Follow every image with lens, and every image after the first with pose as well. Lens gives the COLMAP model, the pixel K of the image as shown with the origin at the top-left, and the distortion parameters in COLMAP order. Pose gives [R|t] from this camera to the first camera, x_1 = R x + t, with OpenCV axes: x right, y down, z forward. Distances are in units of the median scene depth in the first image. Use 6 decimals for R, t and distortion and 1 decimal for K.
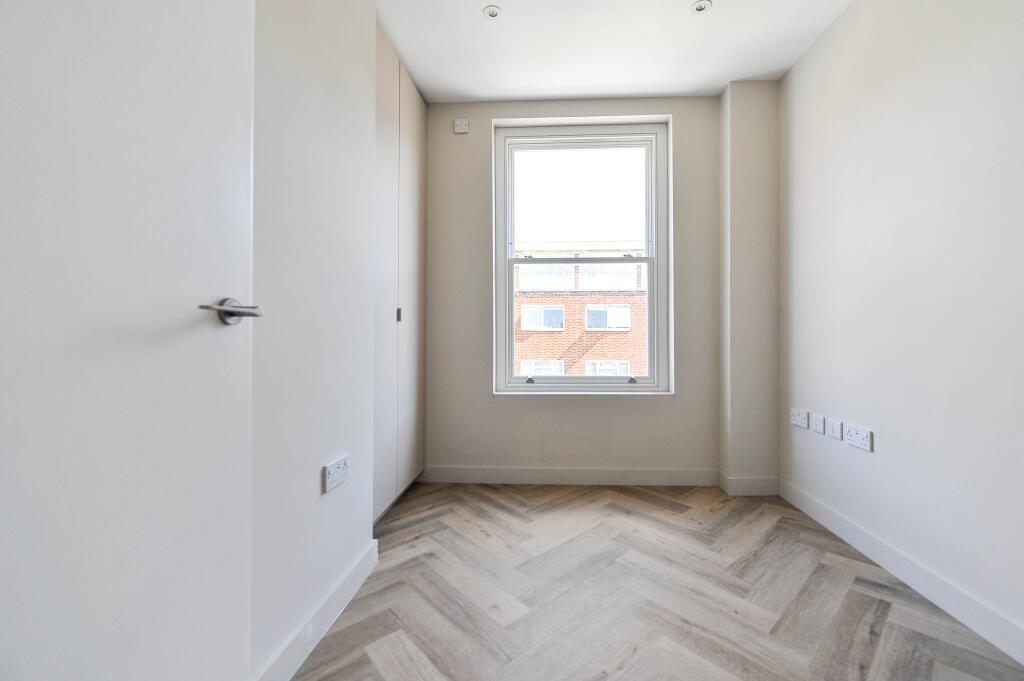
lens RADIAL K [[416.4, 0, 517.8], [0, 416.4, 331.5], [0, 0, 1]] dist [-0.003044, -0.000250]
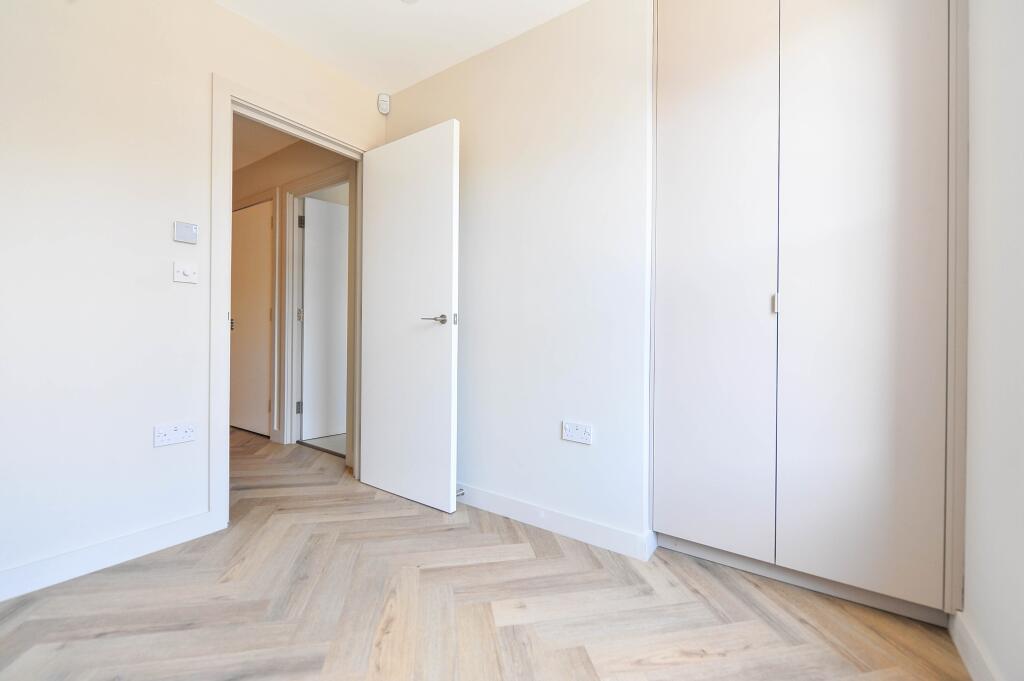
lens RADIAL K [[416.4, 0, 517.8], [0, 416.4, 331.5], [0, 0, 1]] dist [-0.003044, -0.000250]
pose [[-0.504457, -0.004974, -0.863423, 0.769841], [-0.001805, 0.999987, -0.004706, 0.027424], [0.863435, -0.000816, -0.504459, 1.448165]]
